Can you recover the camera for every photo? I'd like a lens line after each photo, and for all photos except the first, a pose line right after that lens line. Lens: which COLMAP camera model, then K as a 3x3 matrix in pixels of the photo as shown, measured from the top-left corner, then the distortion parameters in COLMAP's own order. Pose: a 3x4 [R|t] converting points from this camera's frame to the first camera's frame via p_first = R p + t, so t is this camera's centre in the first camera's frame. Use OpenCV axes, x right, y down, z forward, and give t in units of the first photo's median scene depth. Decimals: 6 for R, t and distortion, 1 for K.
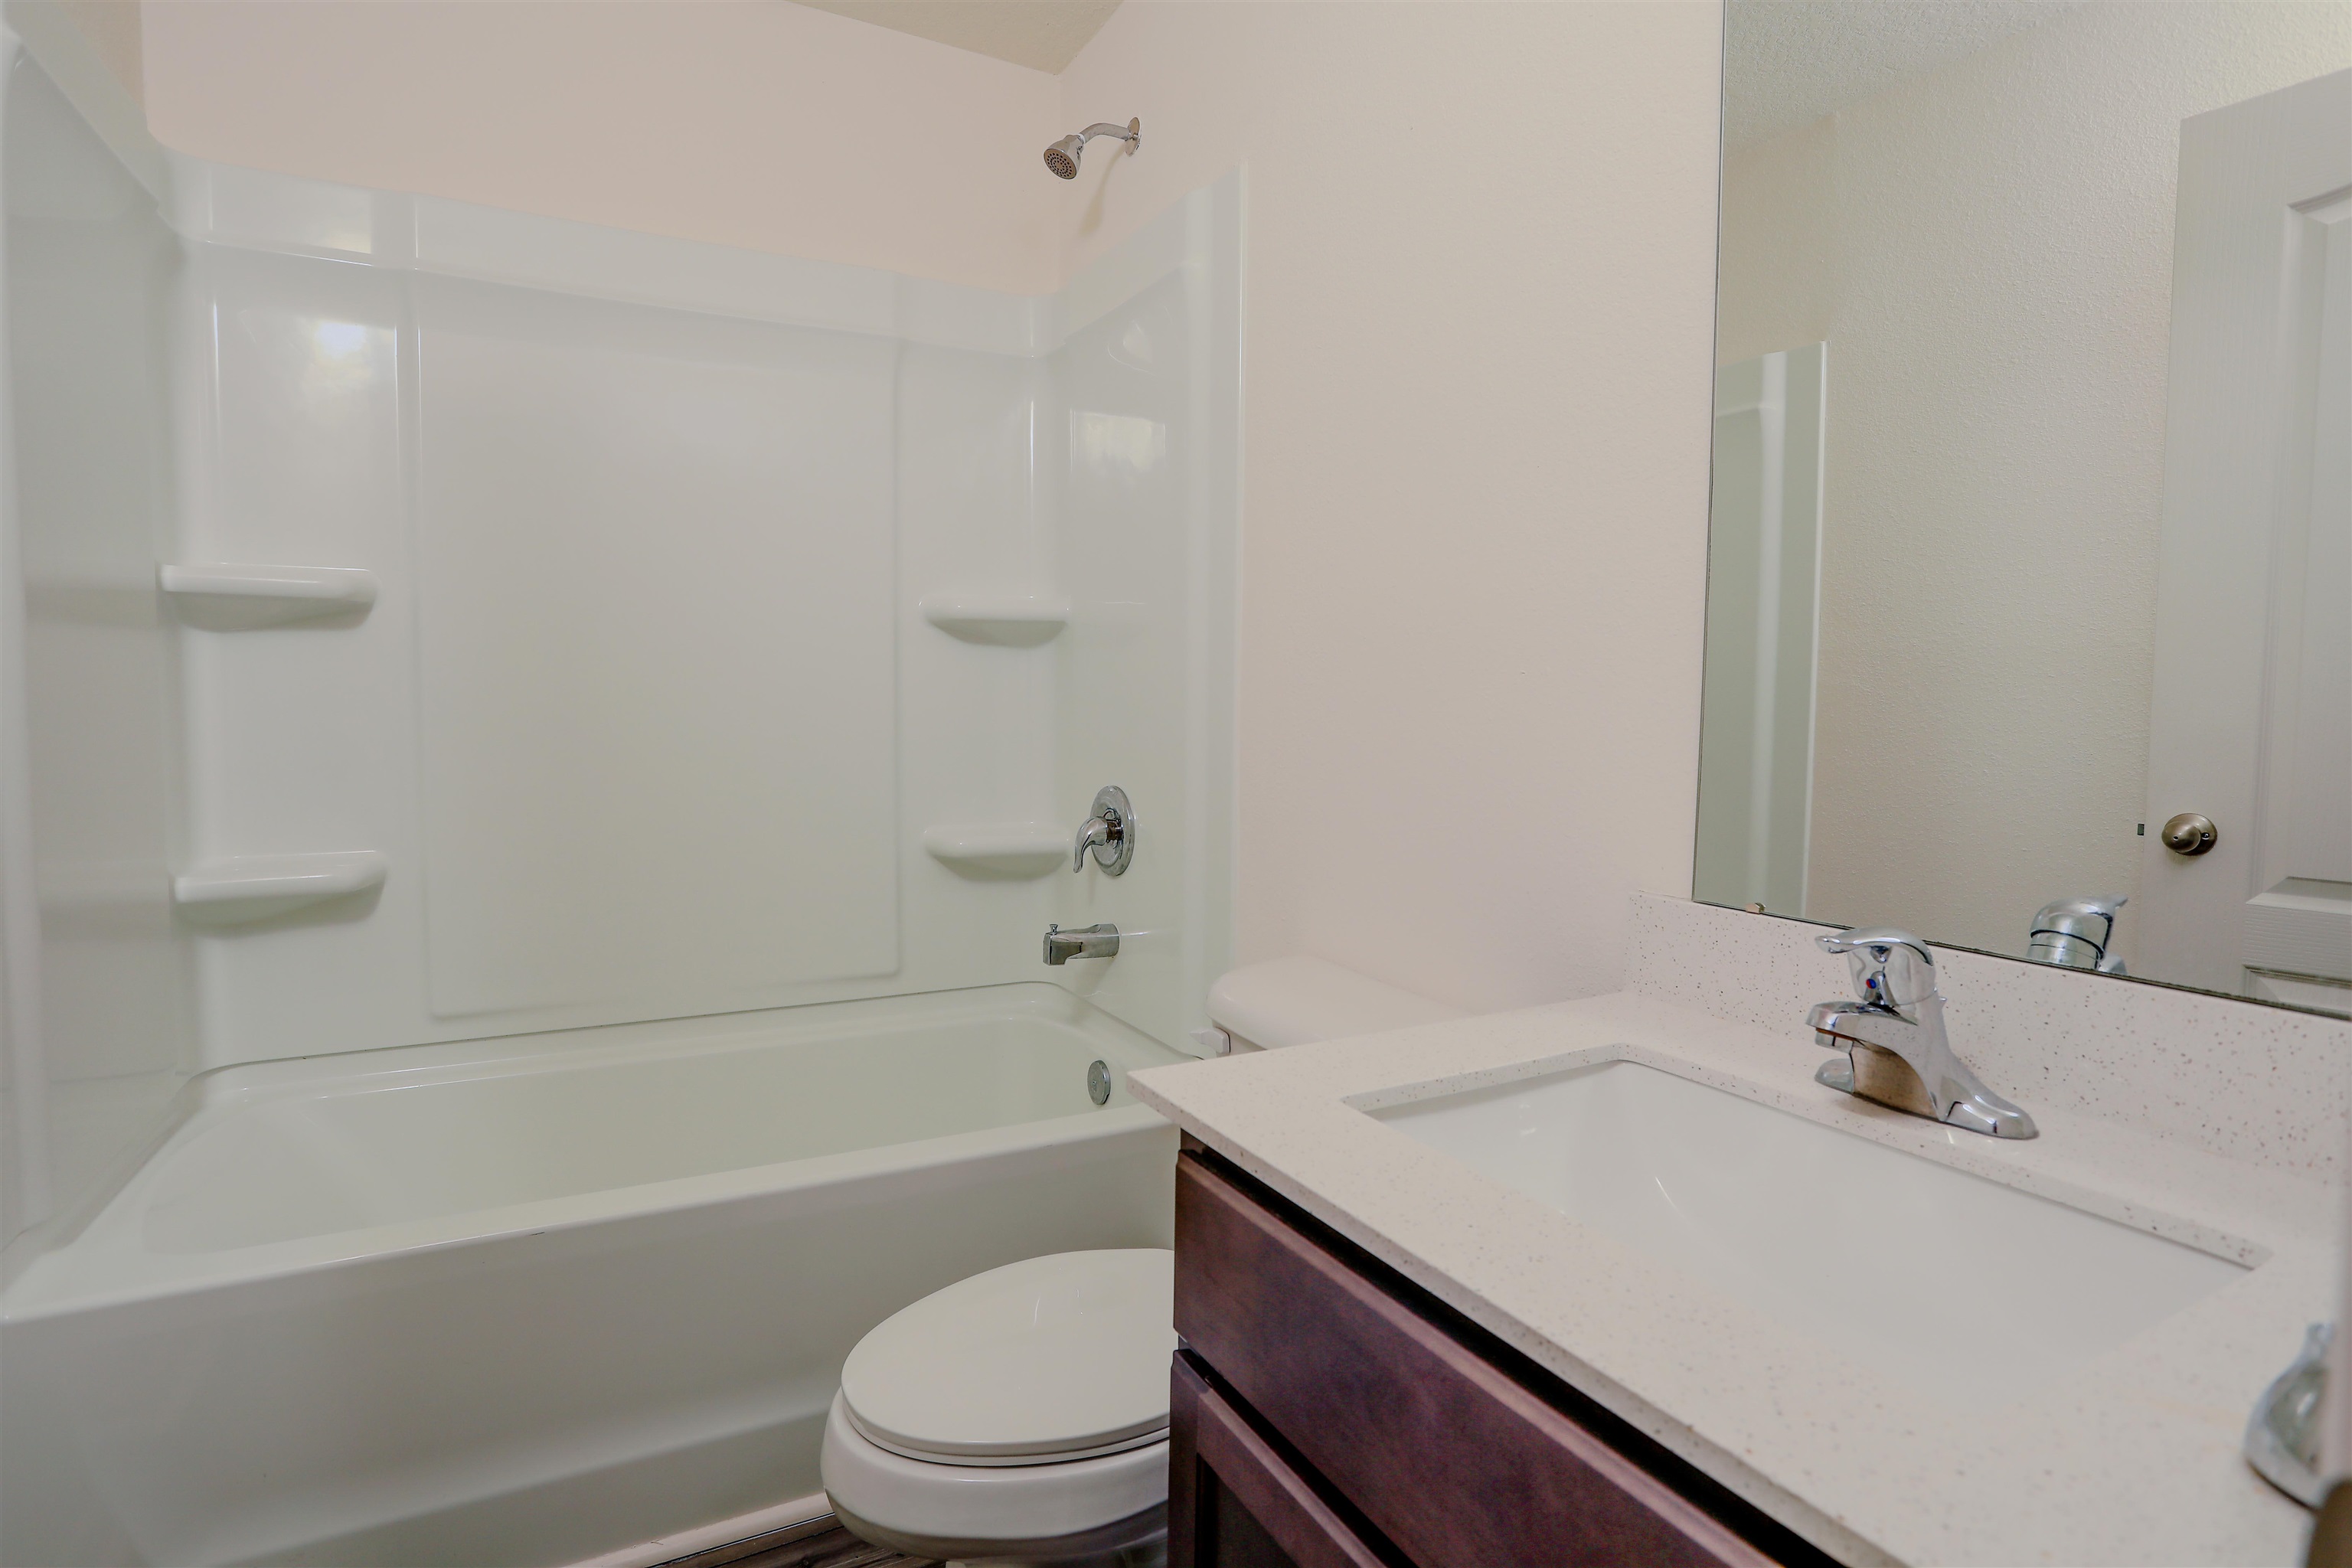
lens RADIAL K [[1205.6, 0, 1175.5], [0, 1205.6, 777.7], [0, 0, 1]] dist [-0.071312, 0.034557]
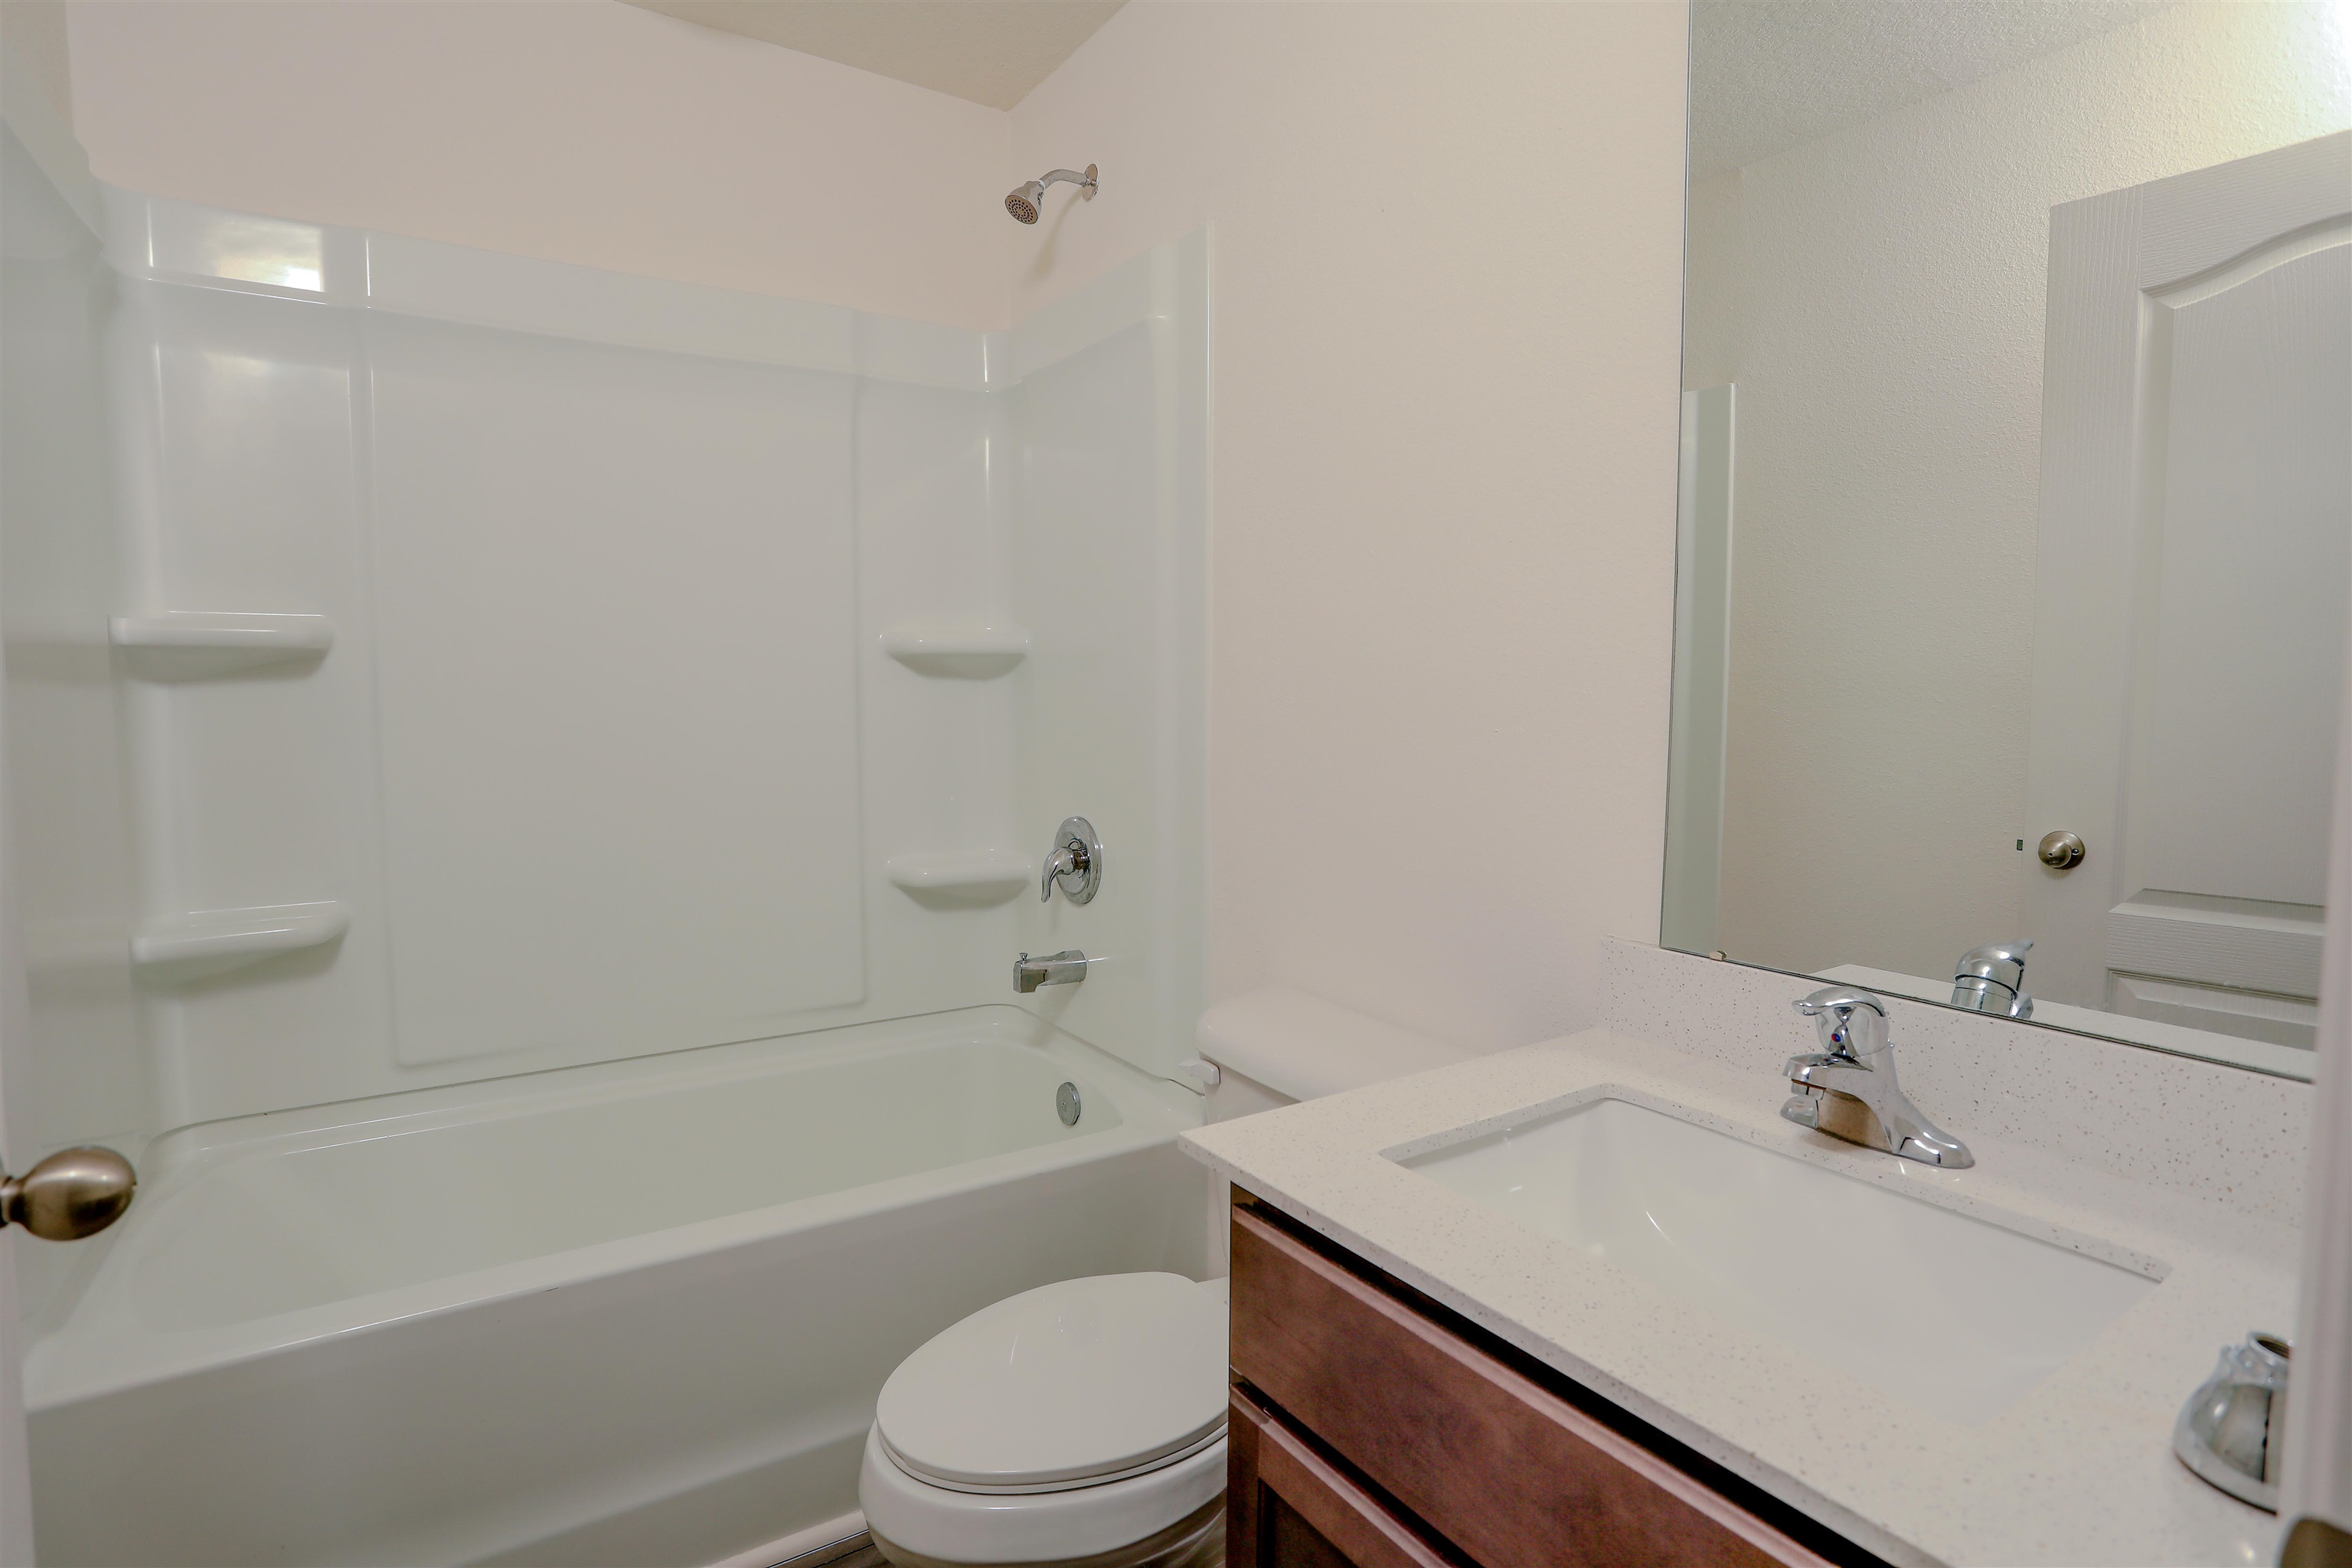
lens RADIAL K [[1214.1, 0, 1171.0], [0, 1214.1, 771.0], [0, 0, 1]] dist [-0.072736, 0.037385]
pose [[0.996122, -0.013541, 0.086937, -0.155076], [0.012613, 0.999858, 0.011213, -0.106973], [-0.087076, -0.010073, 0.996151, -0.098624]]
